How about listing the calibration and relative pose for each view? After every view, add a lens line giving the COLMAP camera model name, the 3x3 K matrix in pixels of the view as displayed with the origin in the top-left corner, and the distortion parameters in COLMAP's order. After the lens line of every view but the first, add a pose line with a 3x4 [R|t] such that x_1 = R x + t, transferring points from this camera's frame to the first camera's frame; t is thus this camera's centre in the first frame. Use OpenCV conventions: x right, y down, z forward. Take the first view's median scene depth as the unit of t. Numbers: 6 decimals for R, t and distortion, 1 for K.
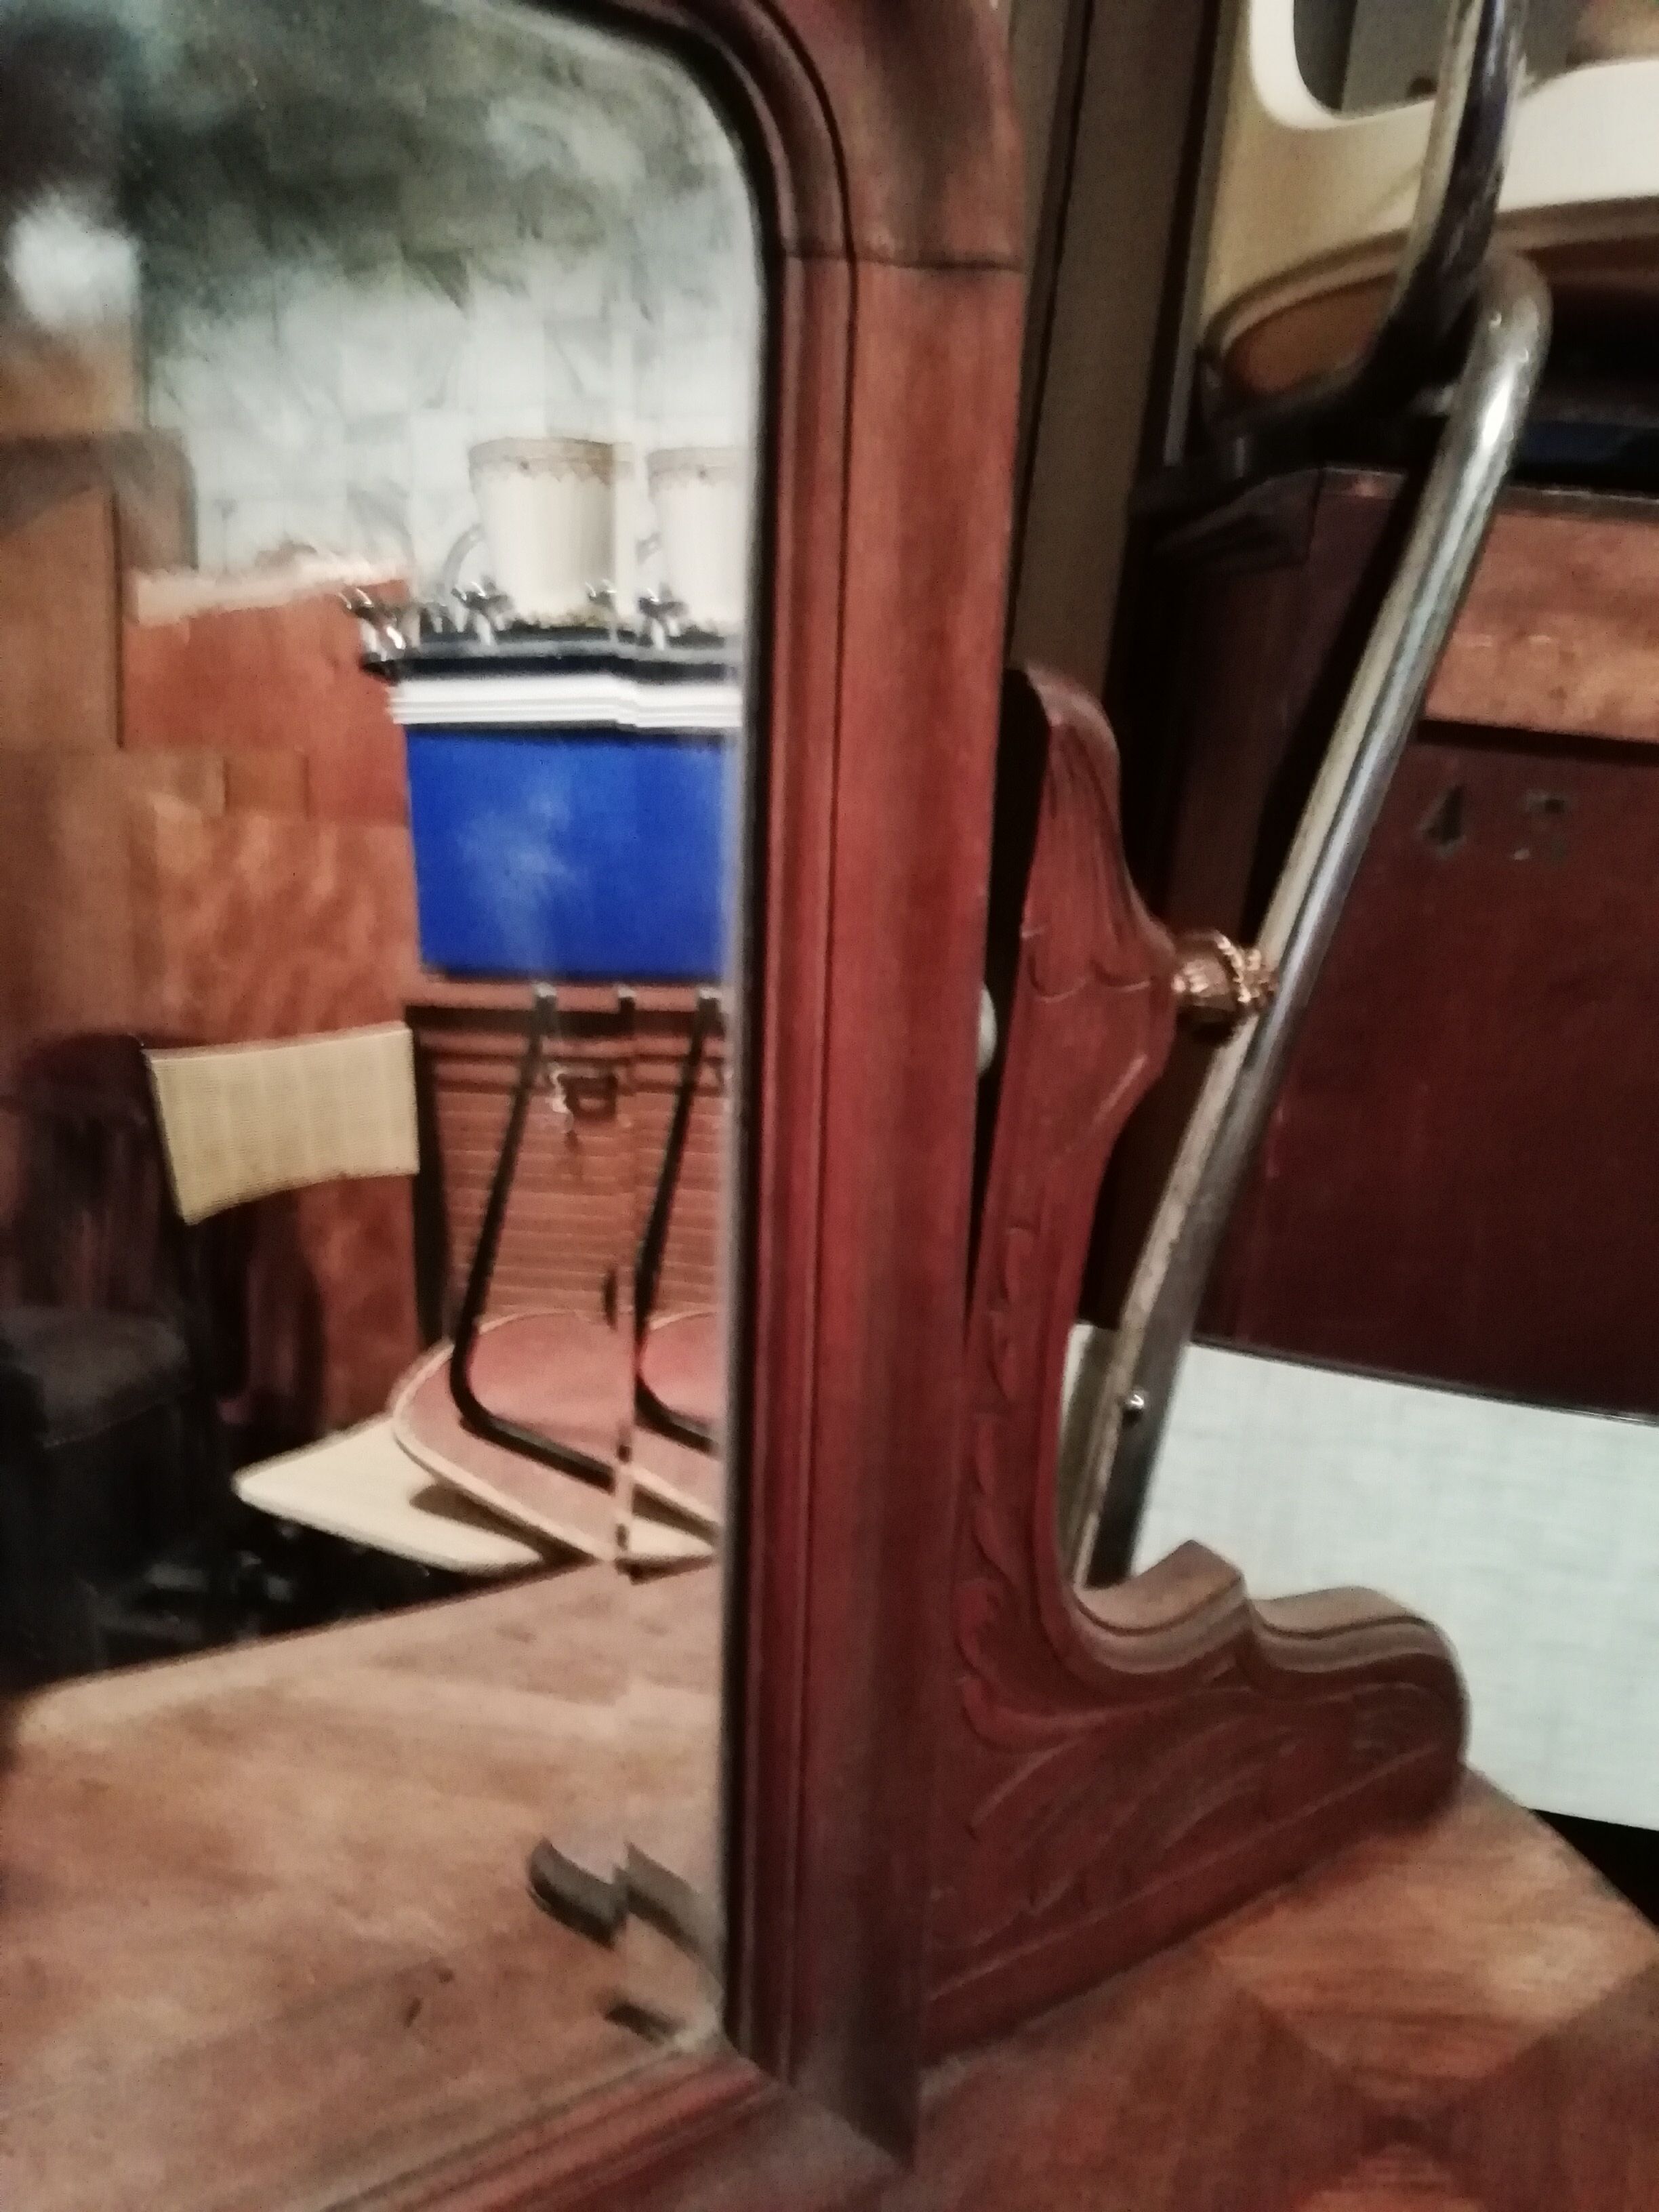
lens RADIAL K [[1692.2, 0, 829.5], [0, 1692.2, 1106.0], [0, 0, 1]] dist [0.008321, -0.008099]
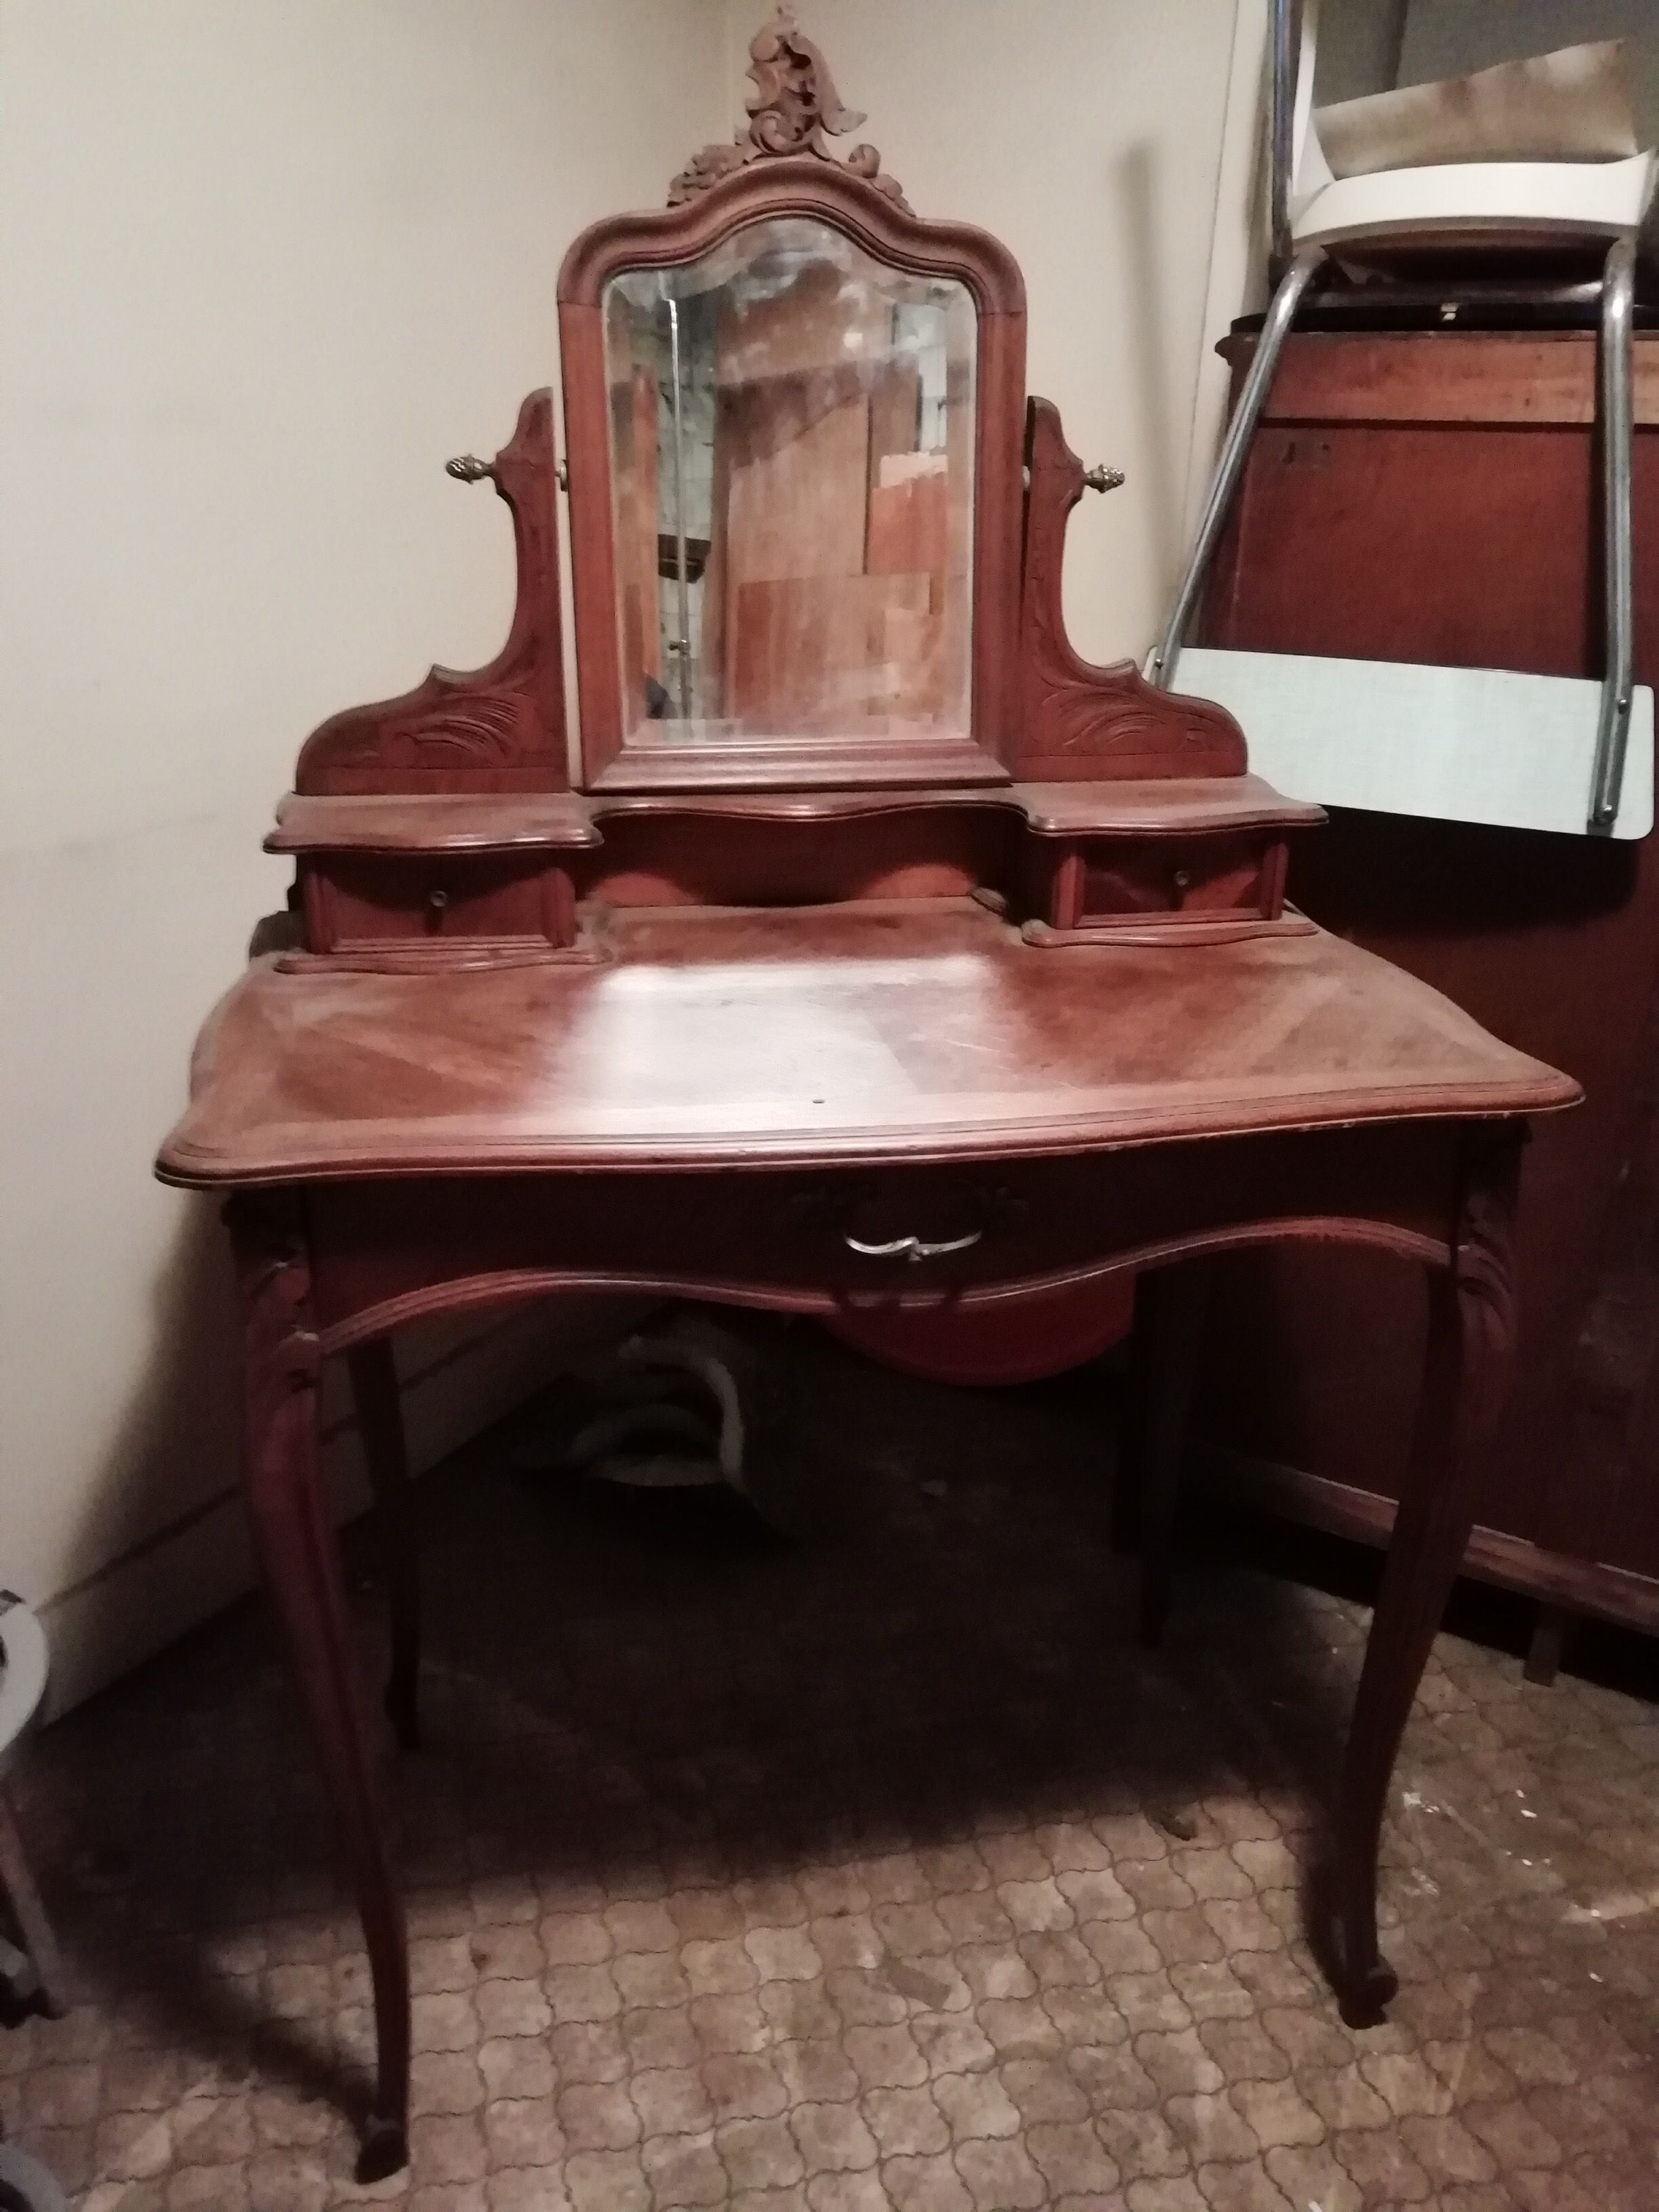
lens RADIAL K [[1692.2, 0, 829.5], [0, 1692.2, 1106.0], [0, 0, 1]] dist [0.008321, -0.008099]
pose [[0.914035, 0.069338, -0.399665, 0.871850], [-0.049600, 0.996993, 0.059534, 0.785112], [0.402591, -0.034593, 0.914726, -1.938356]]
